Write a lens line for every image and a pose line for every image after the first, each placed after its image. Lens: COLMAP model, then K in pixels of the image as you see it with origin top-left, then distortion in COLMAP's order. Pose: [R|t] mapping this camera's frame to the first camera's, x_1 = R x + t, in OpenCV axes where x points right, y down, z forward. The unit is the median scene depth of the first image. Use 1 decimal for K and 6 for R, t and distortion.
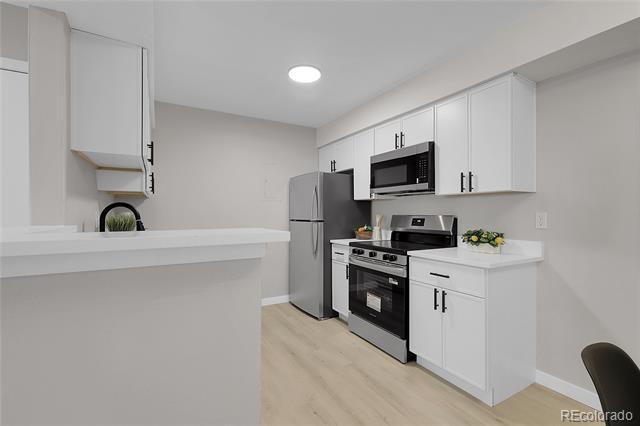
lens RADIAL K [[287.0, 0, 319.7], [0, 287.0, 212.9], [0, 0, 1]] dist [0.002993, -0.000544]
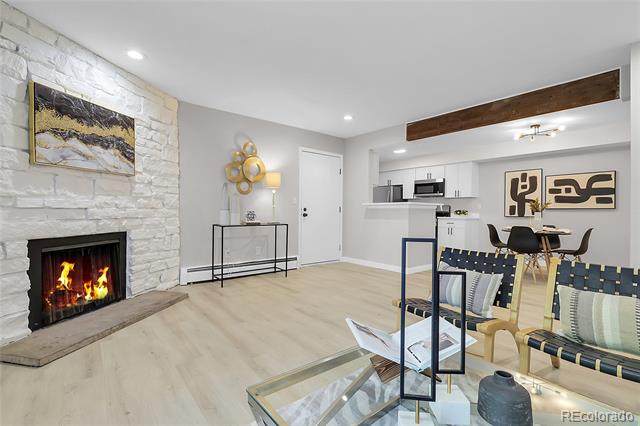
lens RADIAL K [[287.0, 0, 319.9], [0, 287.0, 211.9], [0, 0, 1]] dist [0.002993, -0.000544]
pose [[0.984714, 0.014891, 0.173543, -1.196870], [-0.014778, 0.999889, -0.001944, 0.094530], [-0.173552, -0.000651, 0.984824, -1.443650]]
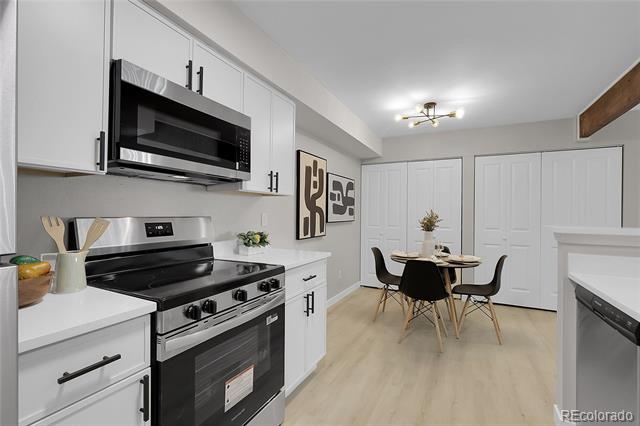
lens RADIAL K [[287.0, 0, 320.1], [0, 287.0, 212.5], [0, 0, 1]] dist [0.002993, -0.000544]
pose [[-0.552105, -0.003188, 0.833768, -0.321215], [-0.009548, 0.999951, -0.002500, -0.002560], [-0.833720, -0.009341, -0.552109, 1.174896]]
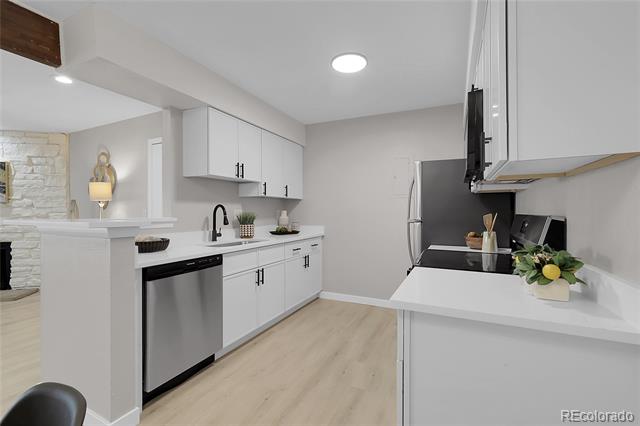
lens RADIAL K [[287.0, 0, 319.3], [0, 287.0, 212.8], [0, 0, 1]] dist [0.002993, -0.000544]
pose [[0.577517, 0.006476, -0.816353, 0.646171], [-0.002298, 0.999977, 0.006307, -0.000997], [0.816376, -0.001766, 0.577519, 0.365610]]
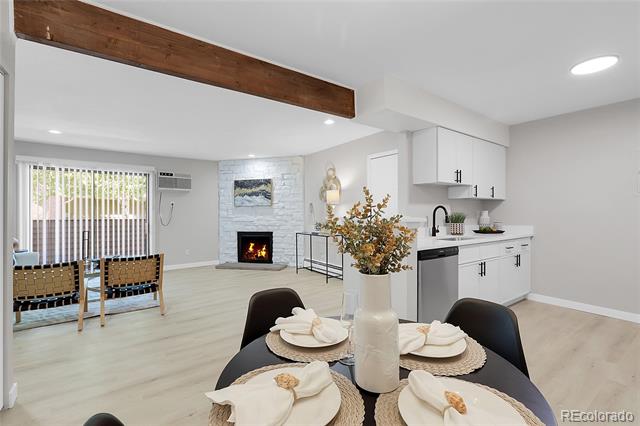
lens RADIAL K [[287.0, 0, 319.9], [0, 287.0, 212.6], [0, 0, 1]] dist [0.002993, -0.000544]
pose [[0.114488, 0.006006, -0.993406, 0.775142], [-0.001737, 0.999981, 0.005845, 0.000020], [0.993423, 0.001056, 0.114496, -0.012426]]
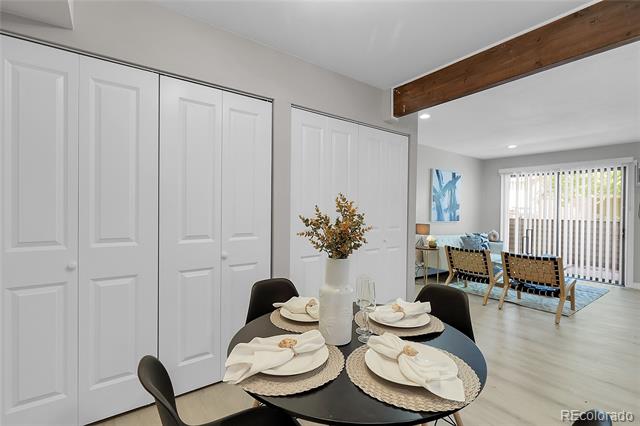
lens RADIAL K [[287.0, 0, 321.1], [0, 287.0, 211.9], [0, 0, 1]] dist [0.002993, -0.000544]
pose [[-0.991595, -0.007506, -0.129165, 0.538699], [-0.008908, 0.999907, 0.010281, -0.000956], [0.129076, 0.011345, -0.991570, 0.509294]]
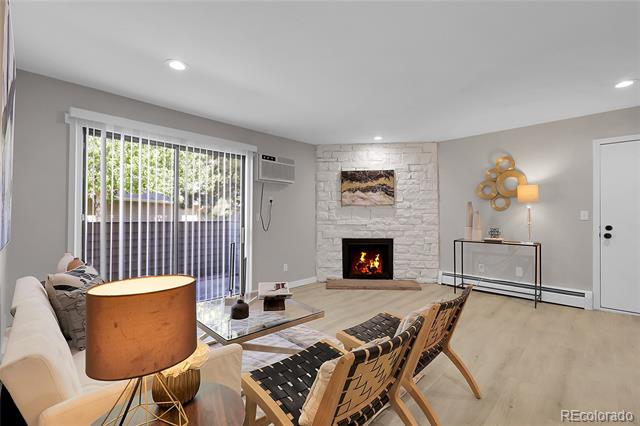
lens RADIAL K [[287.0, 0, 320.1], [0, 287.0, 211.9], [0, 0, 1]] dist [0.002993, -0.000544]
pose [[0.284072, -0.004035, -0.958794, -0.038997], [-0.009130, 0.999934, -0.006914, 0.020716], [0.958759, 0.010718, 0.284017, -1.171156]]
